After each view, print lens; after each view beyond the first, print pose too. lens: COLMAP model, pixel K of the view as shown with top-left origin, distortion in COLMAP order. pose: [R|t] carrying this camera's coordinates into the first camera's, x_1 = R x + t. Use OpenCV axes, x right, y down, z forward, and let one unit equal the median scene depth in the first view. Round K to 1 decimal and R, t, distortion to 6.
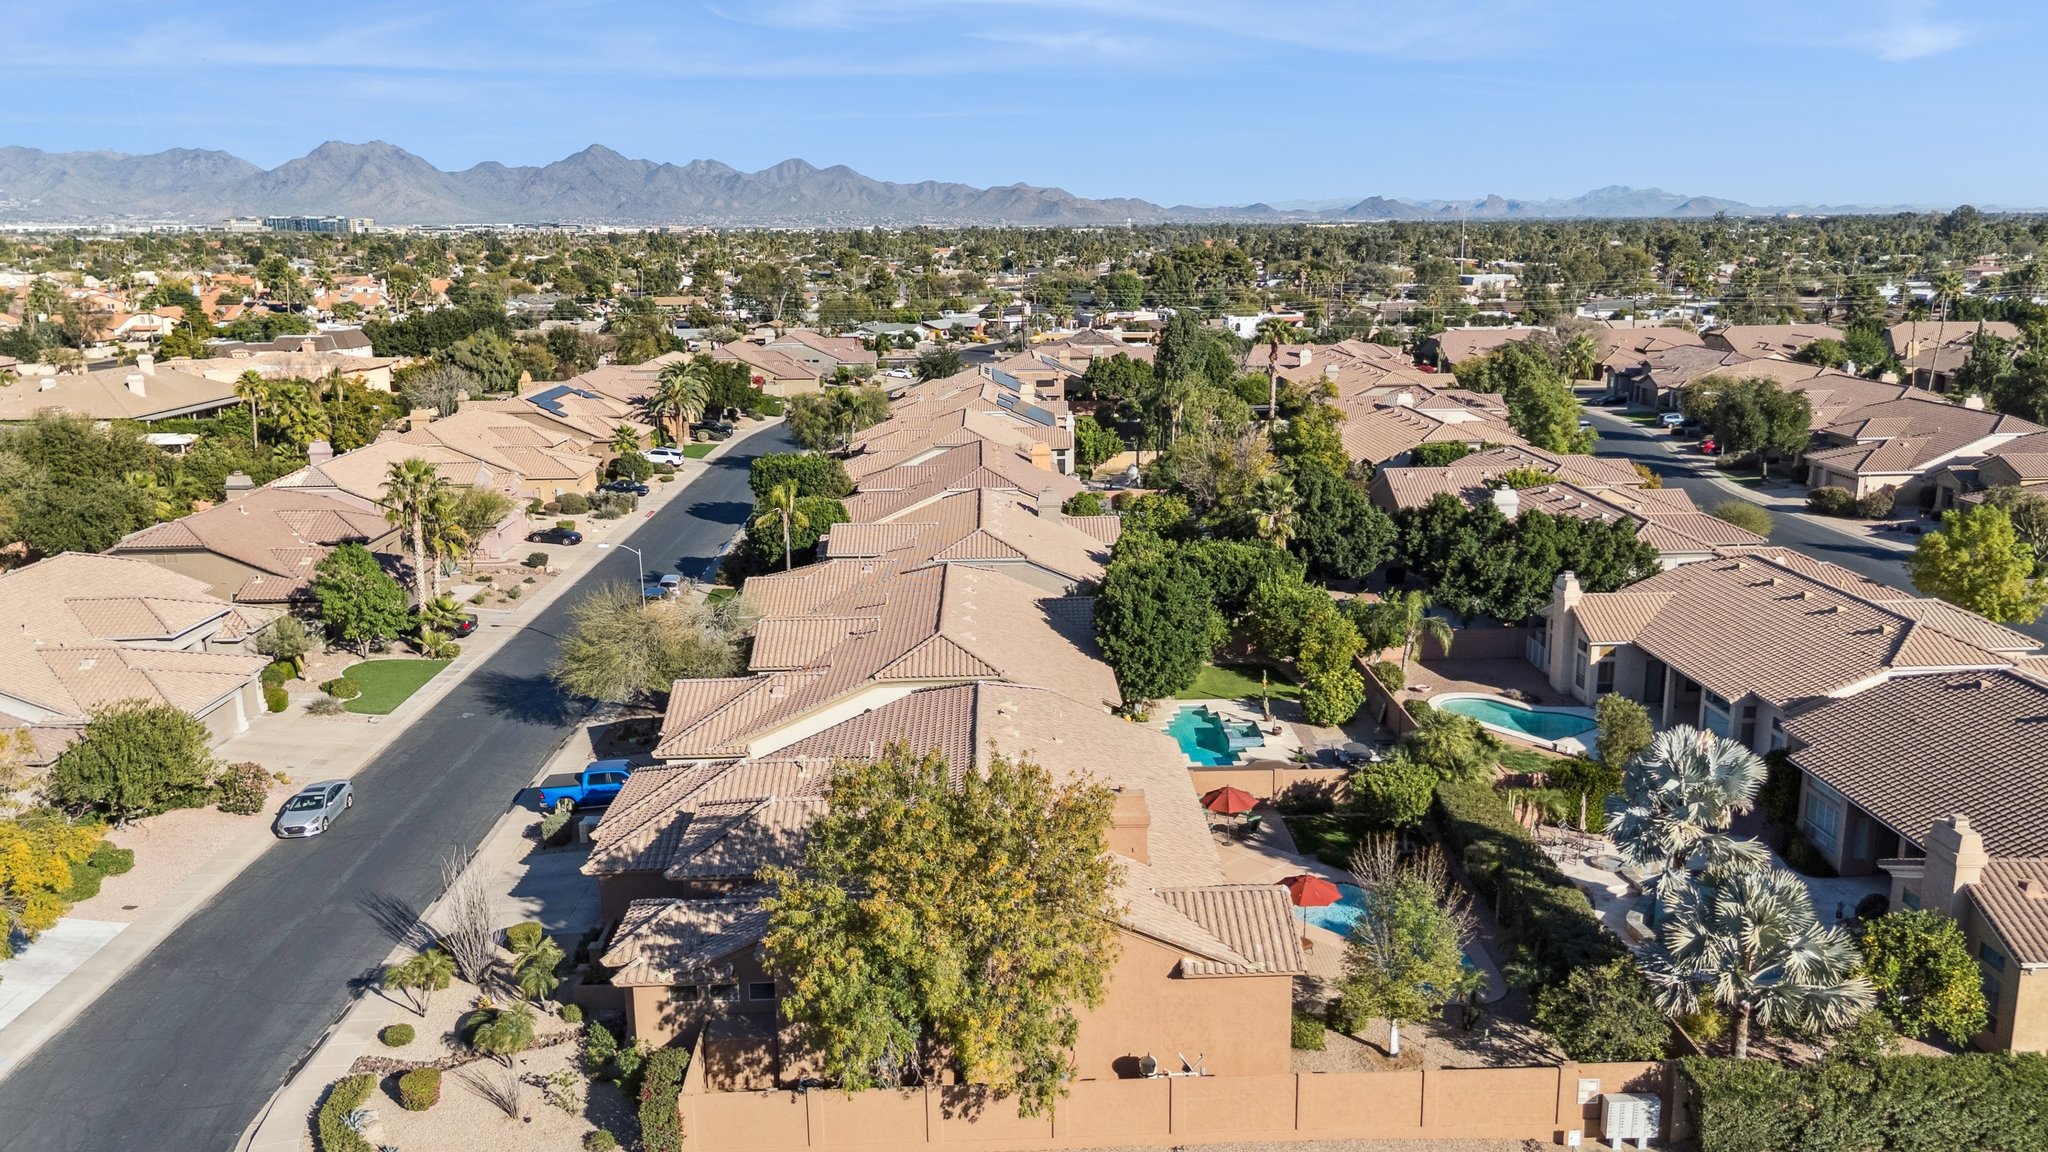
lens RADIAL K [[1526.1, 0, 1024.0], [0, 1526.1, 576.0], [0, 0, 1]] dist [0.094247, -0.144766]
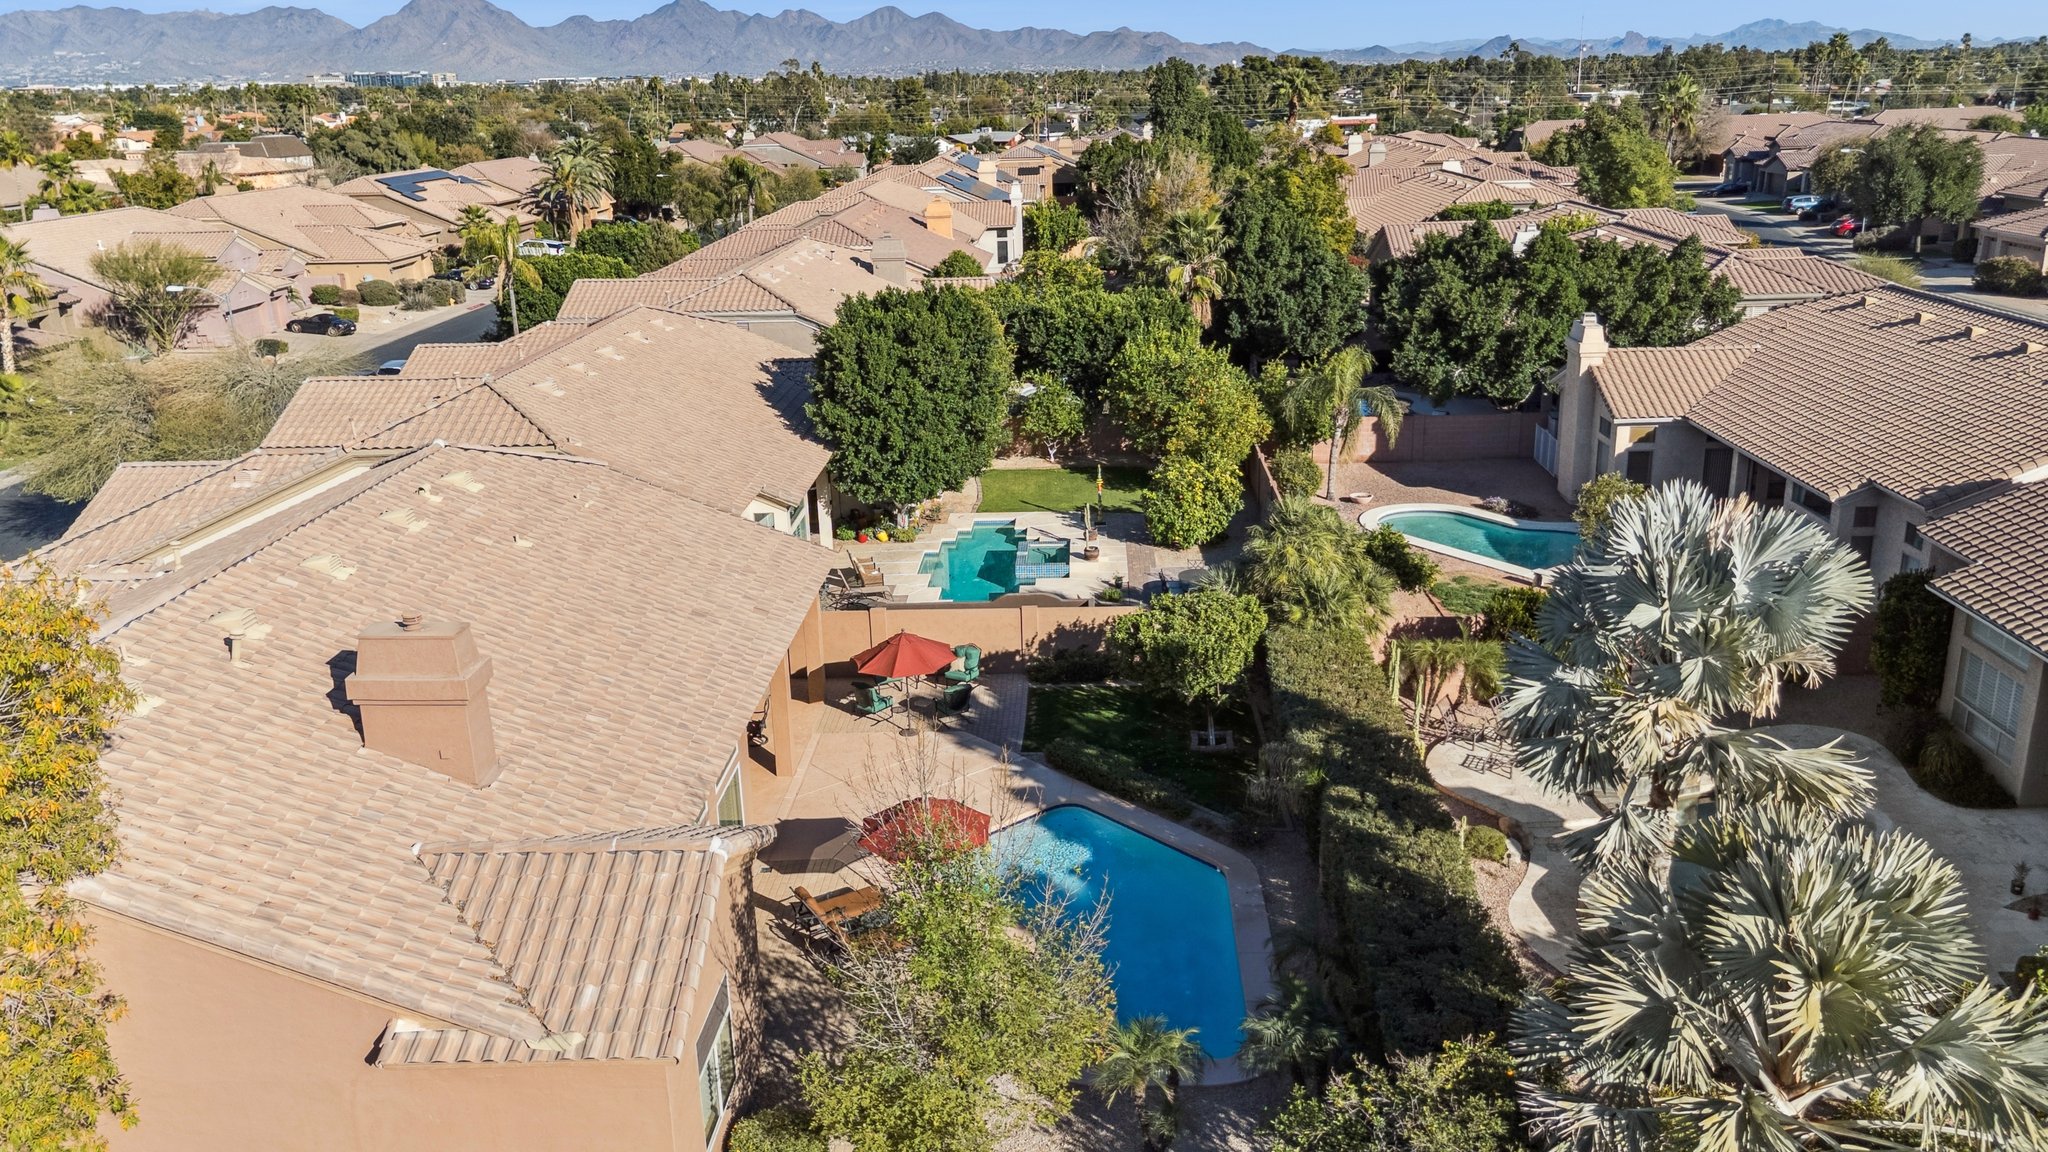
lens RADIAL K [[1550.7, 0, 1024.0], [0, 1550.7, 576.0], [0, 0, 1]] dist [0.087753, -0.107970]
pose [[0.997808, 0.006388, -0.065863, 0.167057], [-0.000823, 0.996450, 0.084179, 0.052924], [0.066167, -0.083940, 0.994272, 0.336237]]
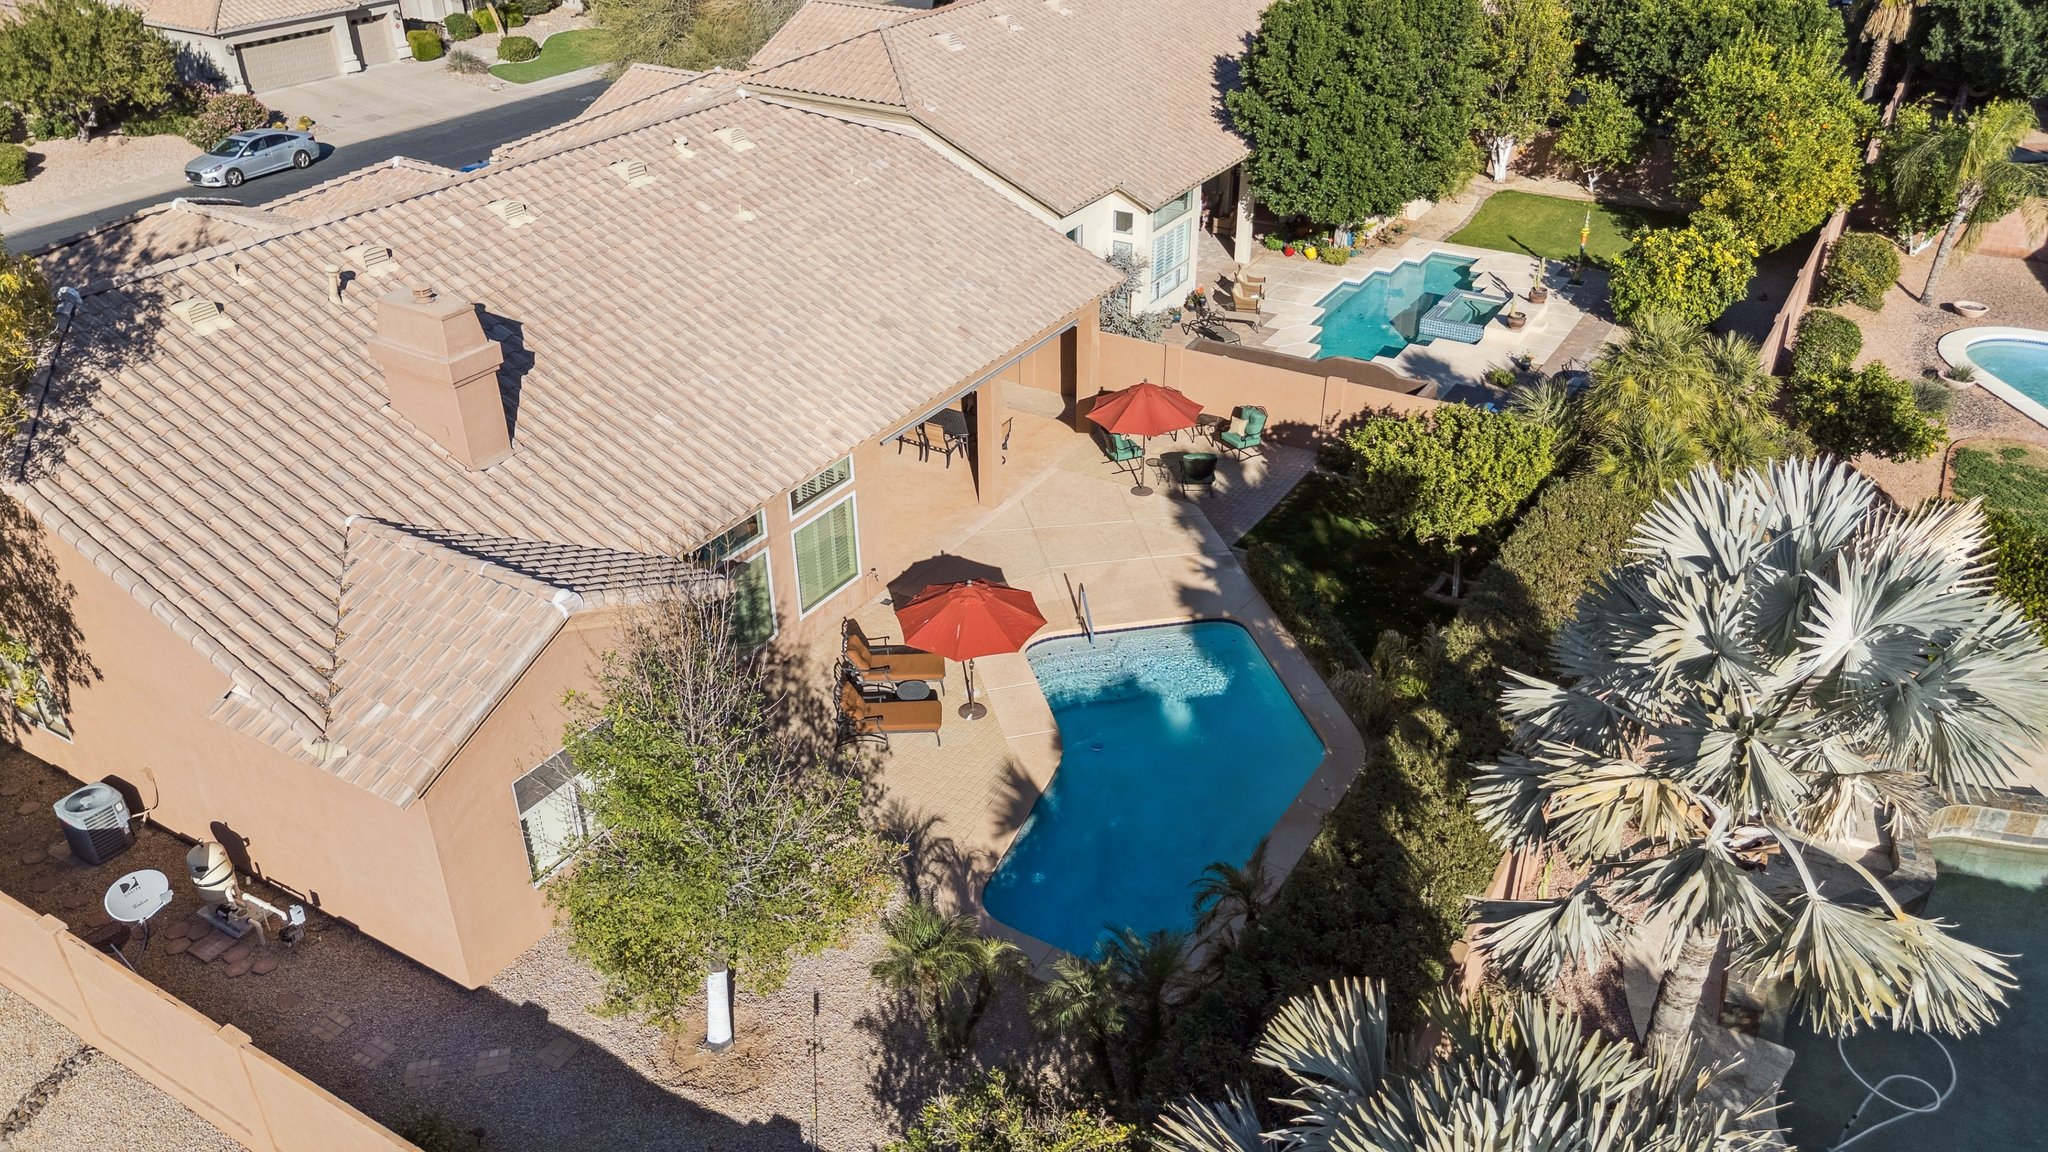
lens RADIAL K [[1512.4, 0, 1024.0], [0, 1512.4, 576.0], [0, 0, 1]] dist [0.059951, -0.058214]
pose [[0.839542, 0.283472, -0.463479, 0.270884], [-0.127720, 0.932159, 0.338773, 0.025358], [0.528069, -0.225219, 0.818791, 0.429903]]
